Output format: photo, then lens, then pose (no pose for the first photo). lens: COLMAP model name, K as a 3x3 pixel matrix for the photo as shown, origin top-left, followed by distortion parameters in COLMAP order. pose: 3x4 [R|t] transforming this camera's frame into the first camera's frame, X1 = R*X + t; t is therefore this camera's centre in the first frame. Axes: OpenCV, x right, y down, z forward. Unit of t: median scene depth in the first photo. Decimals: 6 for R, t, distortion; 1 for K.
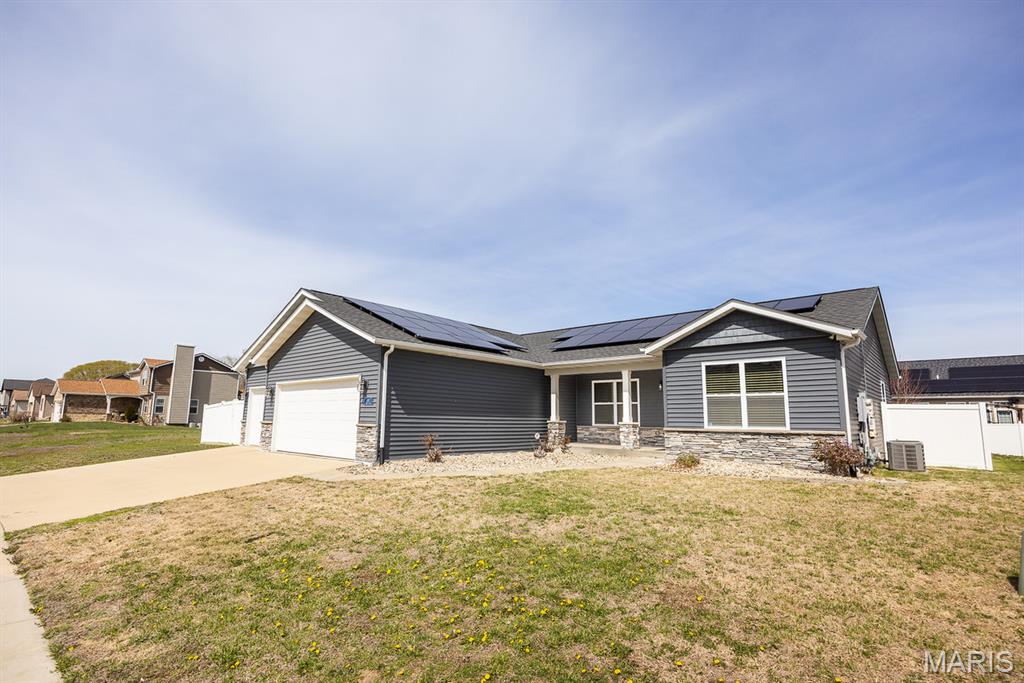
lens RADIAL K [[499.8, 0, 512.0], [0, 499.8, 341.5], [0, 0, 1]] dist [-0.001840, -0.000060]
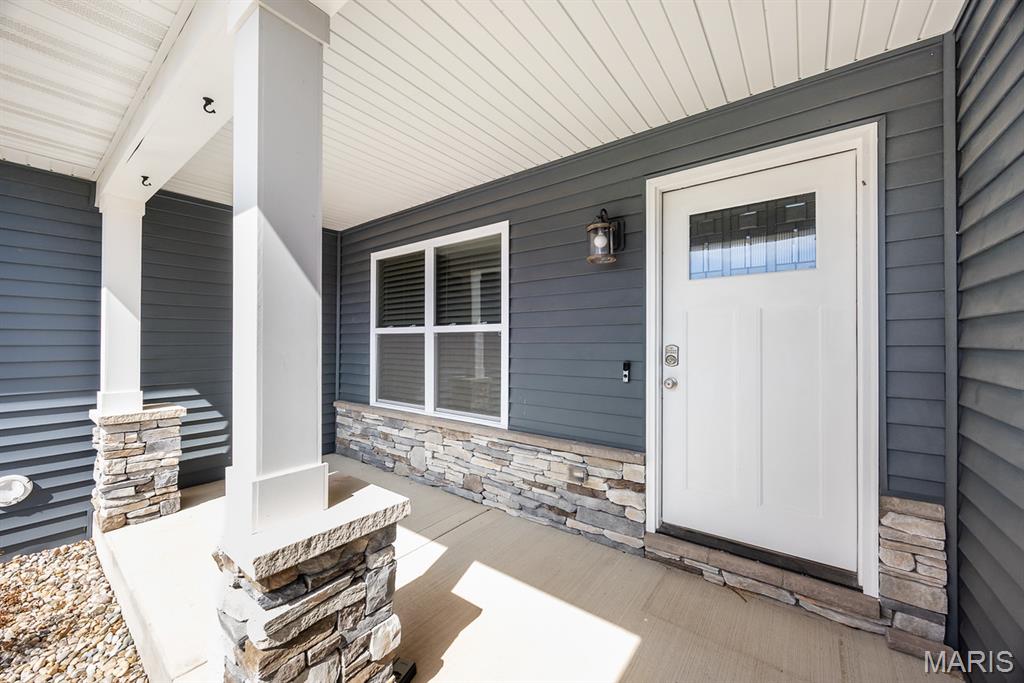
lens RADIAL K [[390.5, 0, 512.0], [0, 390.5, 341.5], [0, 0, 1]] dist [-0.008015, -0.000157]
pose [[0.997425, -0.009890, 0.071036, 0.335084], [-0.001096, 0.988228, 0.152985, 0.140435], [-0.071713, -0.152669, 0.985672, 1.132304]]
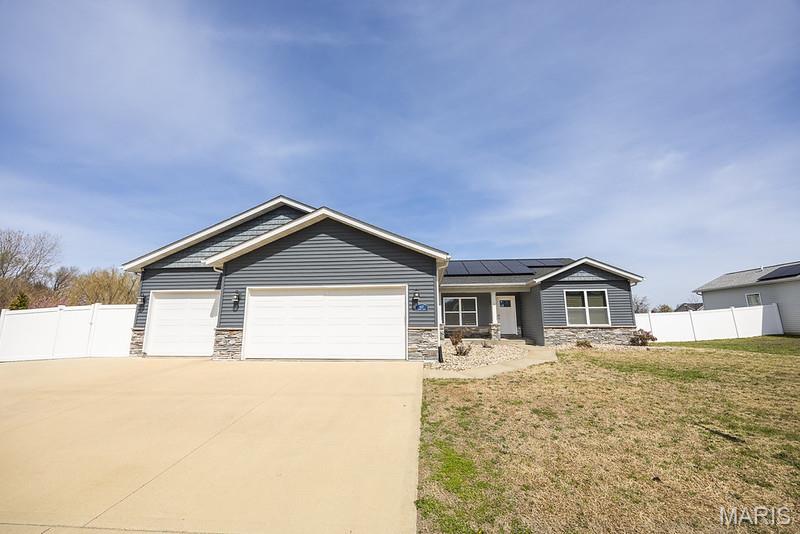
lens RADIAL K [[305.1, 0, 400.0], [0, 305.1, 267.0], [0, 0, 1]] dist [-0.008015, -0.000157]
pose [[0.802836, 0.096857, 0.588280, -0.764097], [-0.080065, 0.995293, -0.054603, 0.068877], [-0.590800, -0.003264, 0.806812, 0.460513]]
